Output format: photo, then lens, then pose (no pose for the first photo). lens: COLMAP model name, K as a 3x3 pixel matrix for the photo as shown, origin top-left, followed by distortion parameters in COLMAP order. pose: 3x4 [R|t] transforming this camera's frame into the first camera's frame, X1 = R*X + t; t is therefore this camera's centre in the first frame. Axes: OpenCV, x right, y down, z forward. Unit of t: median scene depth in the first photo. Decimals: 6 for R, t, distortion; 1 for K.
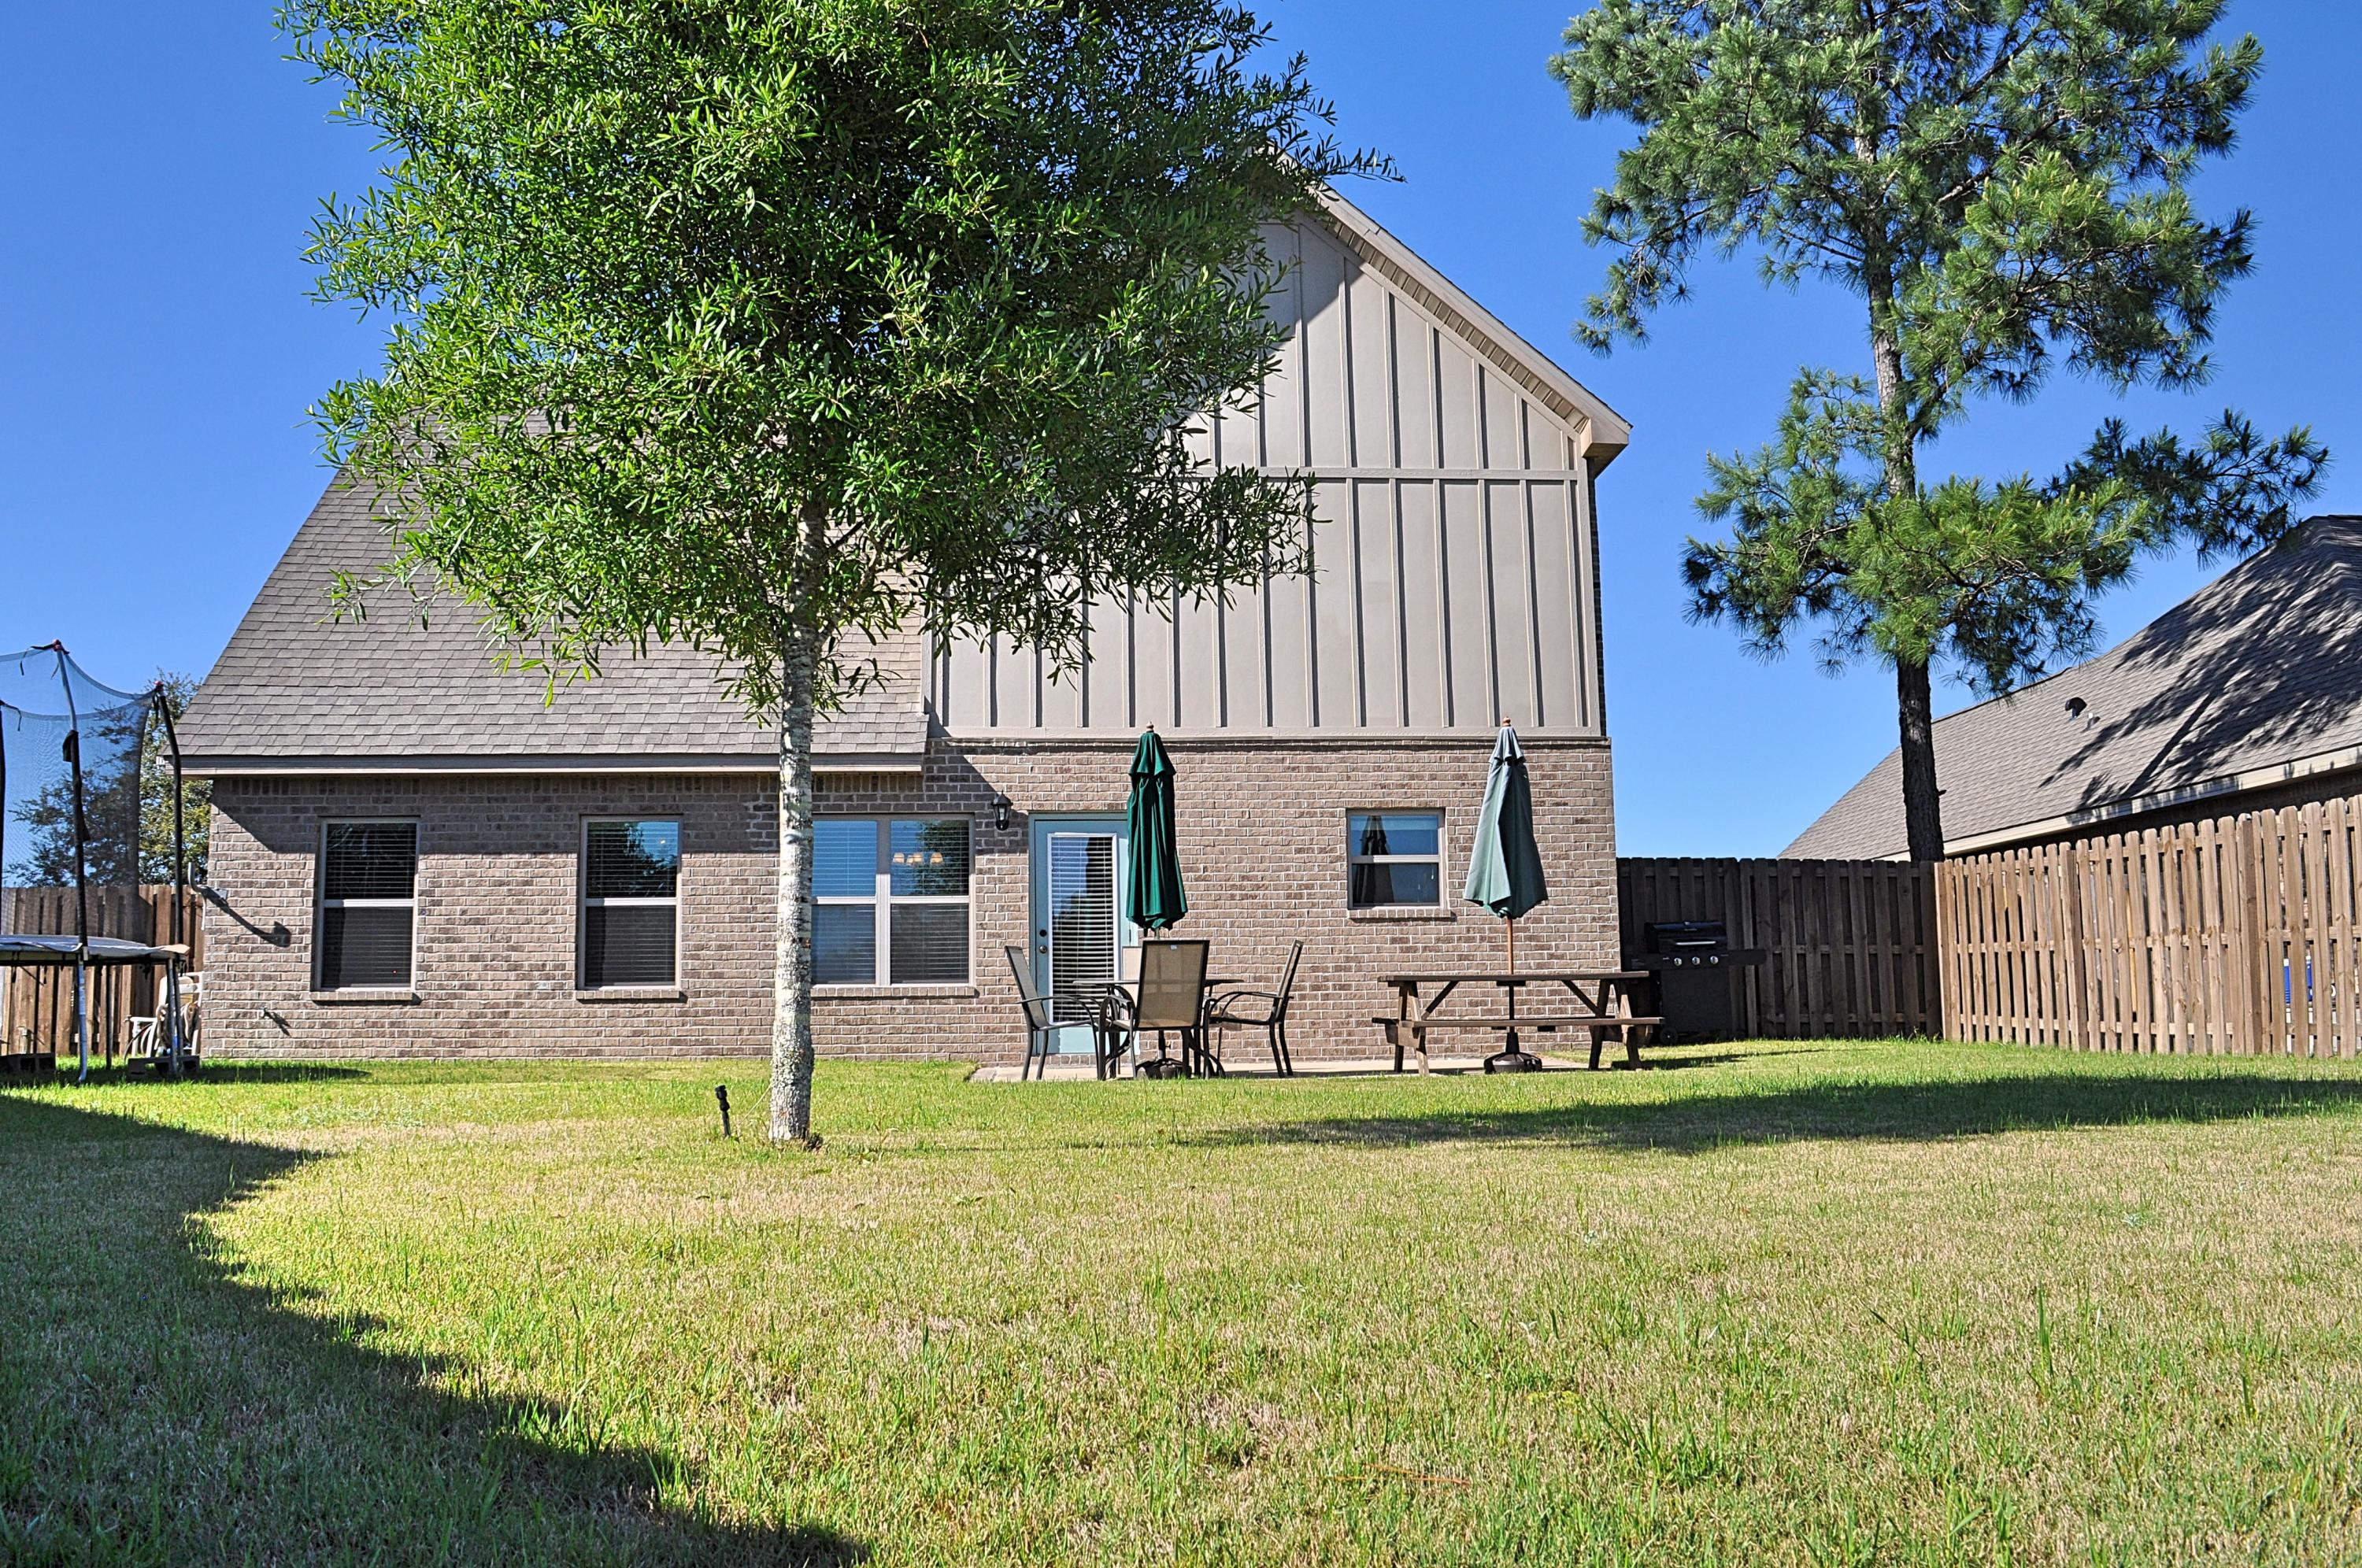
lens RADIAL K [[1852.1, 0, 1166.8], [0, 1852.1, 782.6], [0, 0, 1]] dist [-0.100313, 0.025962]
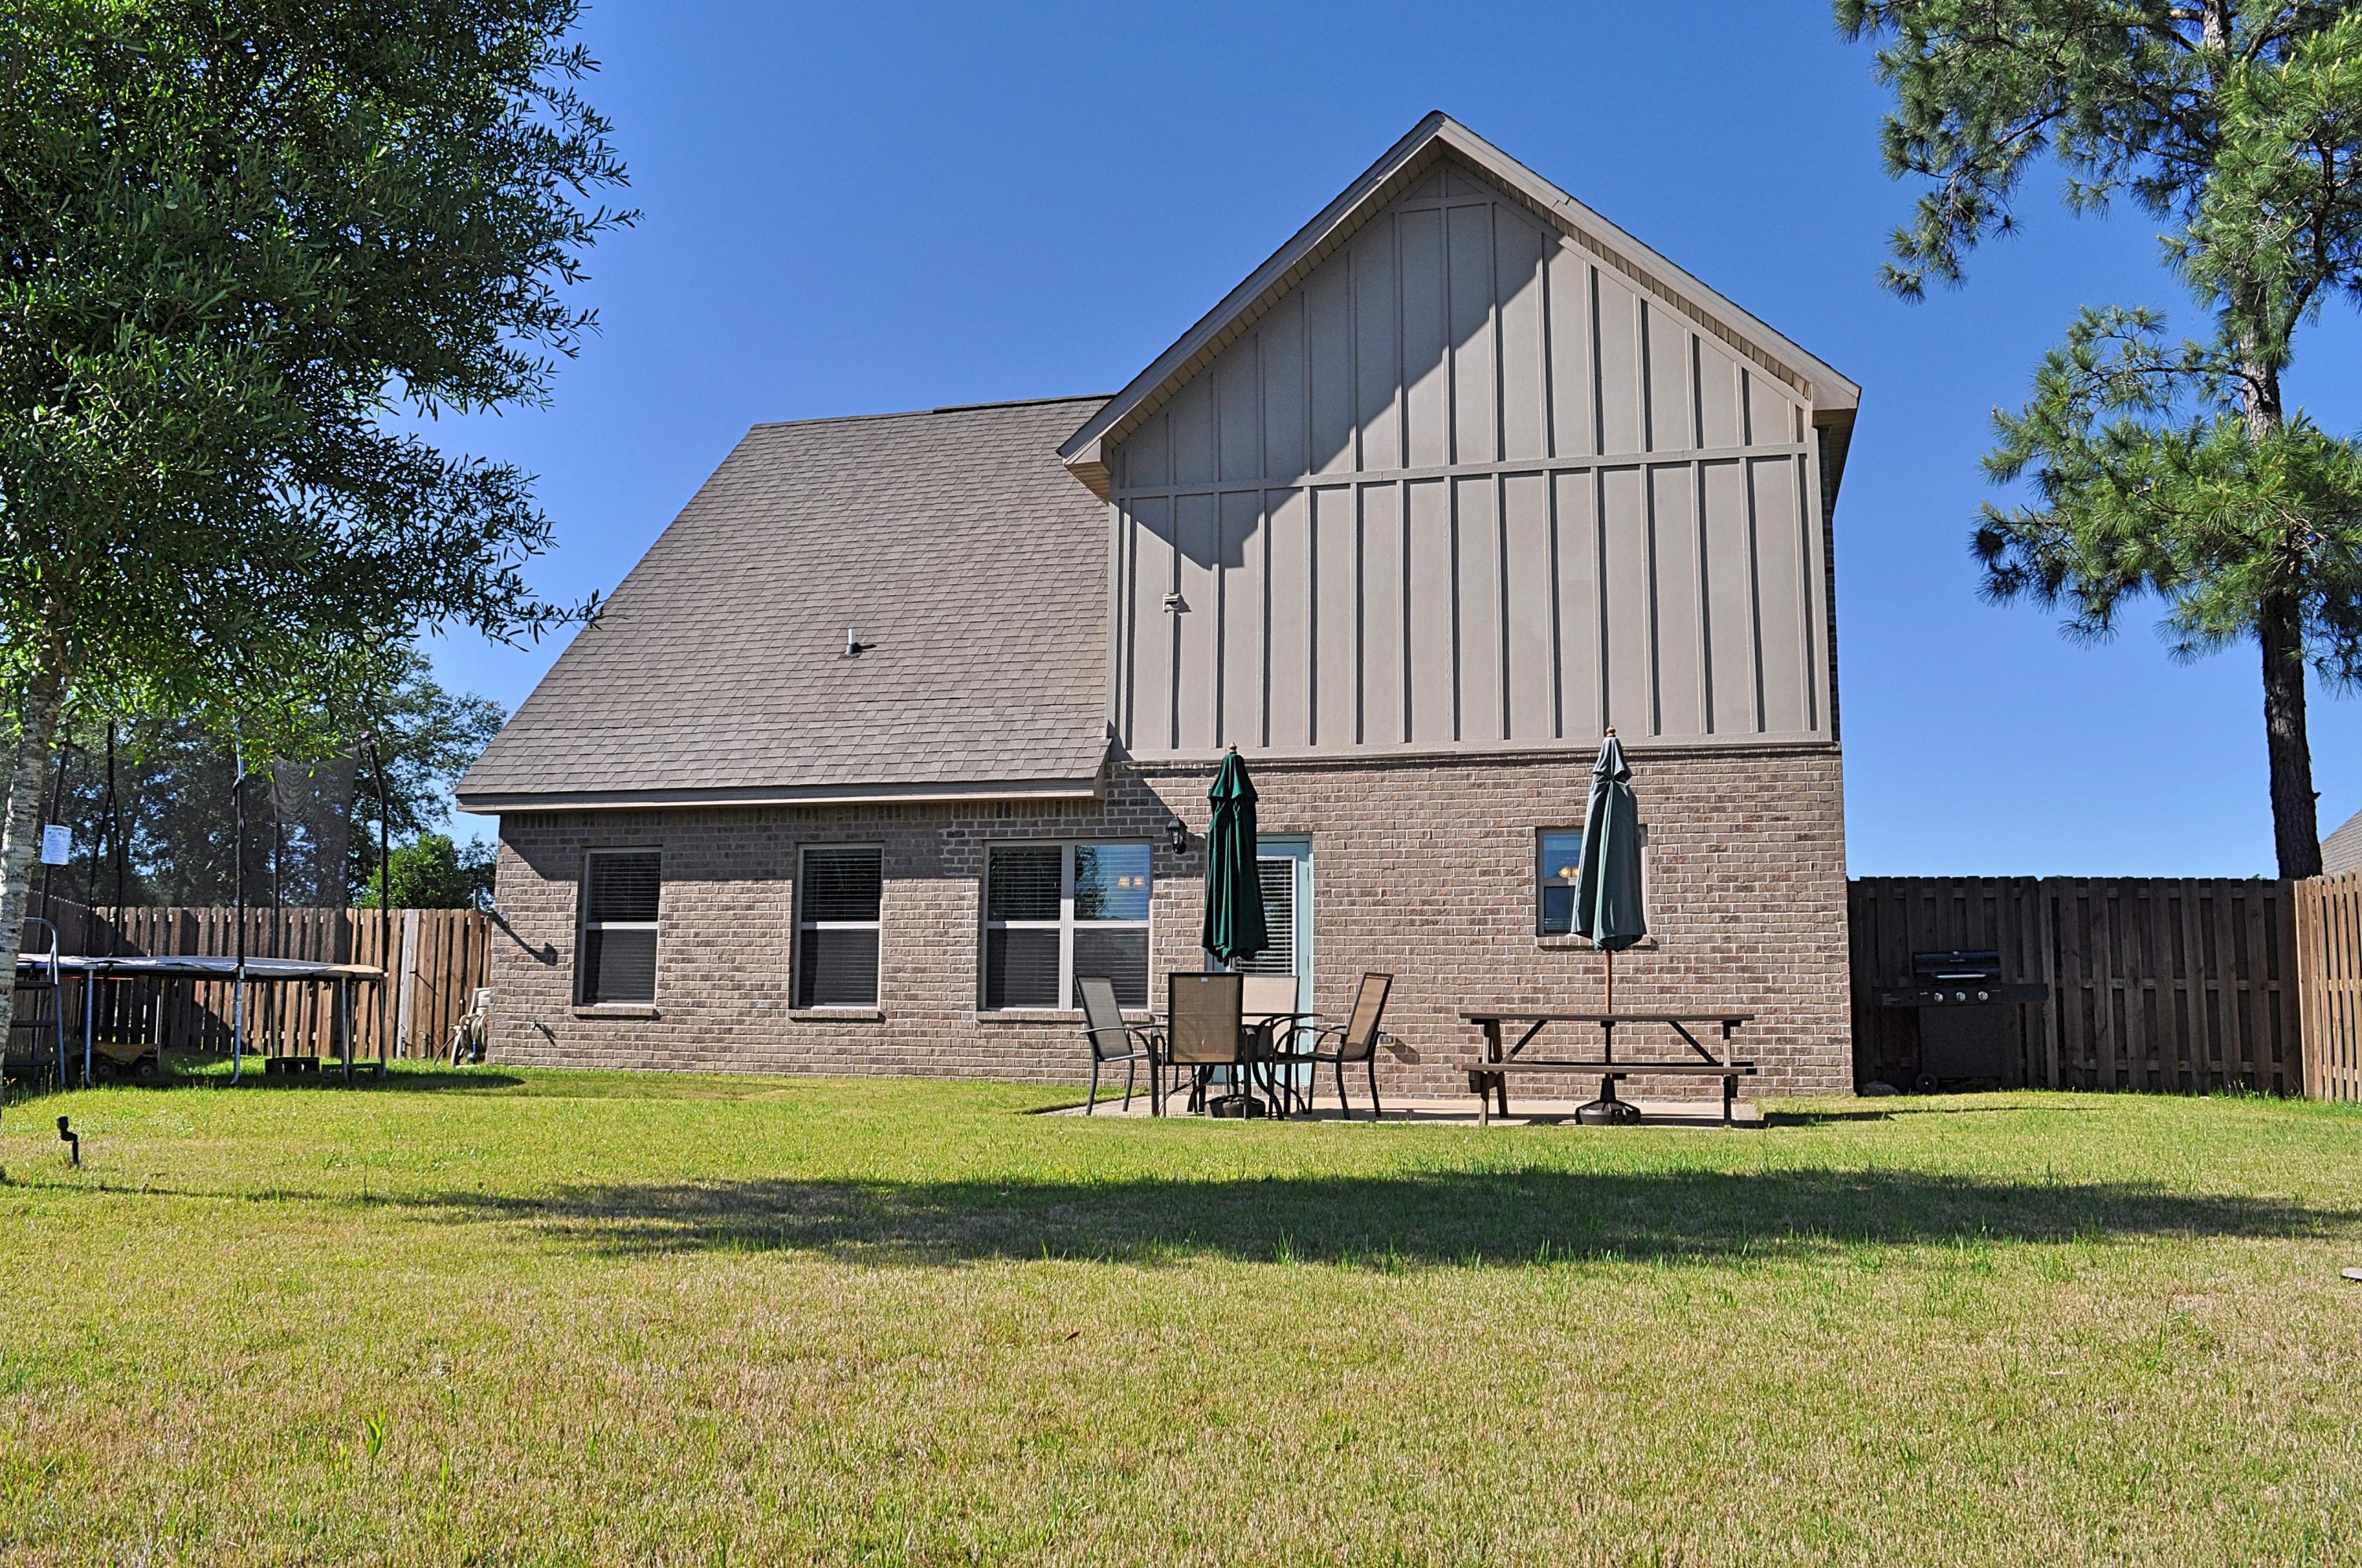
lens RADIAL K [[1852.1, 0, 1178.9], [0, 1852.1, 776.4], [0, 0, 1]] dist [-0.100313, 0.025962]
pose [[0.942034, -0.022062, -0.334791, 0.239484], [0.019007, 0.999742, -0.012400, -0.003329], [0.334978, 0.005317, 0.942211, 0.070894]]
